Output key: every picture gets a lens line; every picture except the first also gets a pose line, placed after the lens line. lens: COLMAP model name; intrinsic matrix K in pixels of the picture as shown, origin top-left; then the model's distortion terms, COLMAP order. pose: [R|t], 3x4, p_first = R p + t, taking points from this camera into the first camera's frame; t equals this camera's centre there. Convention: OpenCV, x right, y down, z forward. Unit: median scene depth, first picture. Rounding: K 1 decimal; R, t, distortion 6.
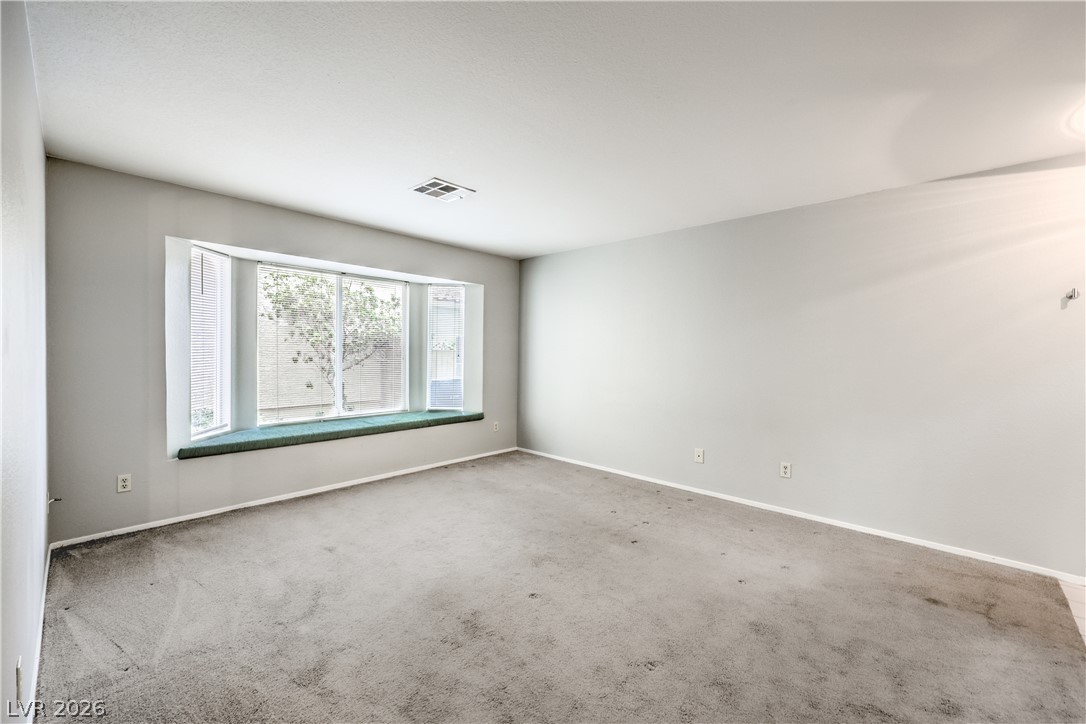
lens RADIAL K [[444.0, 0, 543.0], [0, 444.0, 362.0], [0, 0, 1]] dist [0.000092, -0.000122]
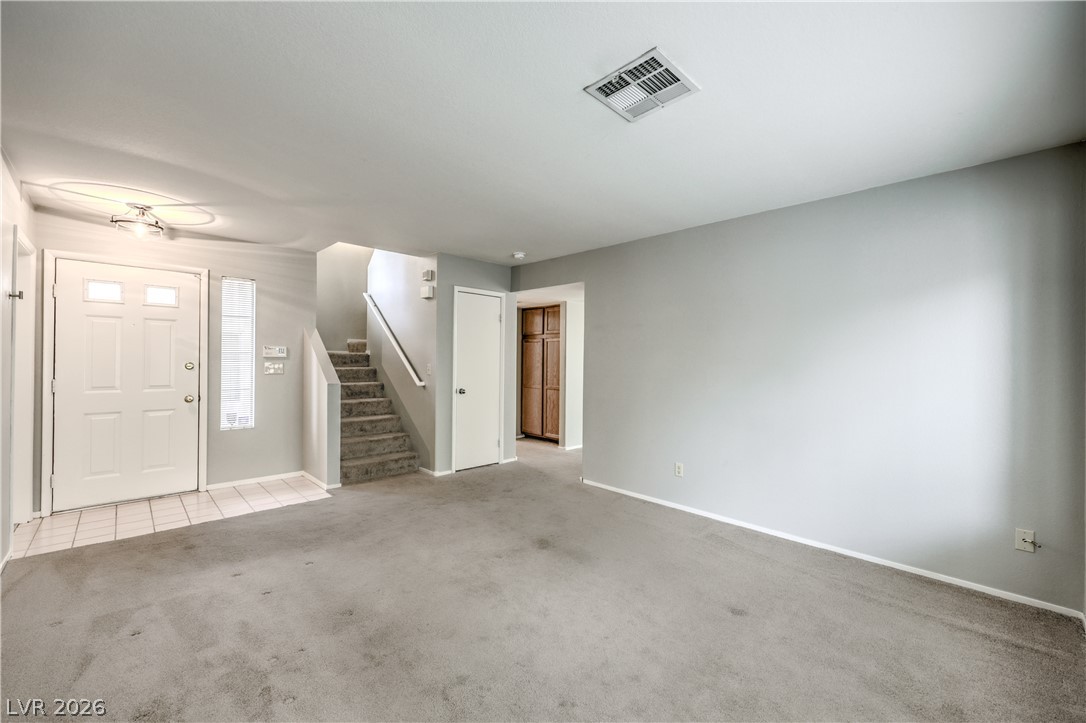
lens RADIAL K [[441.3, 0, 546.8], [0, 441.3, 359.5], [0, 0, 1]] dist [-0.000635, -0.000199]
pose [[-0.998284, -0.006358, 0.058208, -0.123606], [-0.005811, 0.999937, 0.009568, -0.038489], [-0.058265, 0.009213, -0.998259, 1.267097]]
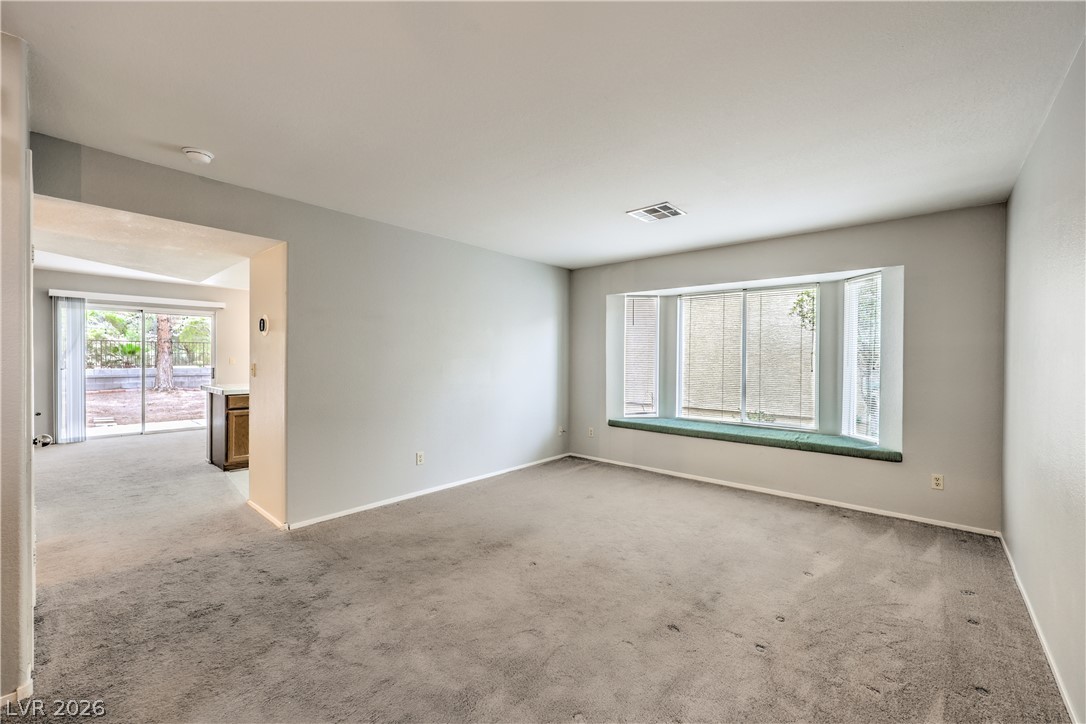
lens RADIAL K [[441.3, 0, 546.8], [0, 441.3, 360.0], [0, 0, 1]] dist [-0.000635, -0.000199]
pose [[0.037052, 0.007321, -0.999287, 0.674949], [-0.017348, 0.999827, 0.006682, -0.031314], [0.999163, 0.017088, 0.037173, 0.547254]]
